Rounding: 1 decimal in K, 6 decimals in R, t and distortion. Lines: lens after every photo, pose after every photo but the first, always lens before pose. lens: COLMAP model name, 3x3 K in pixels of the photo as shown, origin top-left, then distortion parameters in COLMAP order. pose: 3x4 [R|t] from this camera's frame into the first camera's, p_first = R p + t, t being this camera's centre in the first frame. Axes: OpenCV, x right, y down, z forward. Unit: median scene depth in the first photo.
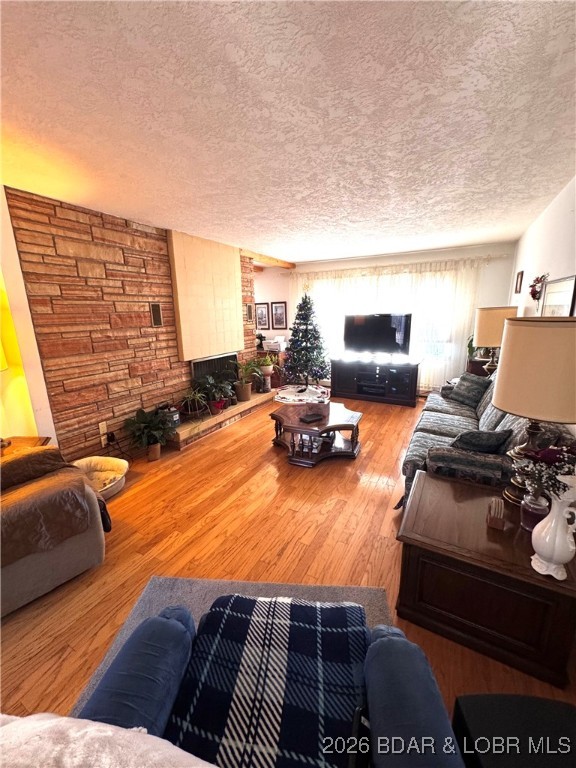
lens RADIAL K [[303.6, 0, 288.0], [0, 303.6, 385.0], [0, 0, 1]] dist [-0.004901, 0.000726]
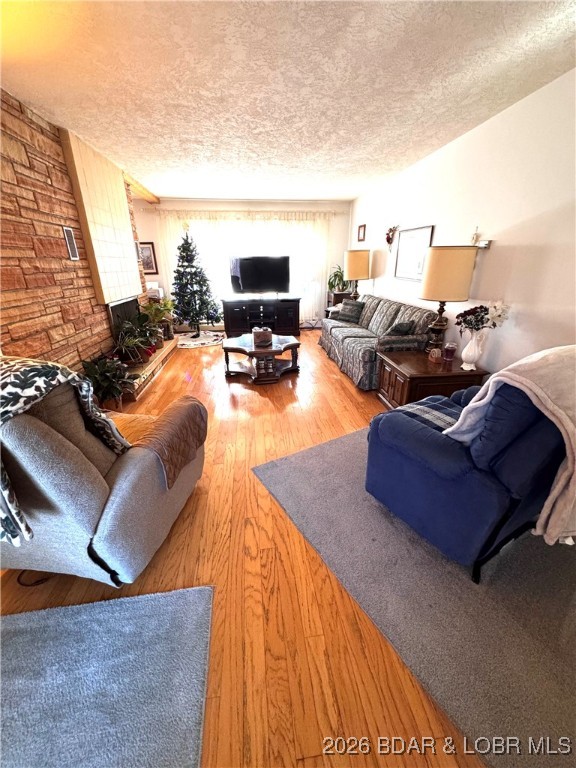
lens RADIAL K [[303.6, 0, 287.7], [0, 303.6, 384.7], [0, 0, 1]] dist [-0.004901, 0.000726]
pose [[0.815573, -0.202372, 0.542112, -0.519052], [0.127328, 0.976652, 0.173030, 0.074461], [-0.564471, -0.072093, 0.822299, -0.013359]]
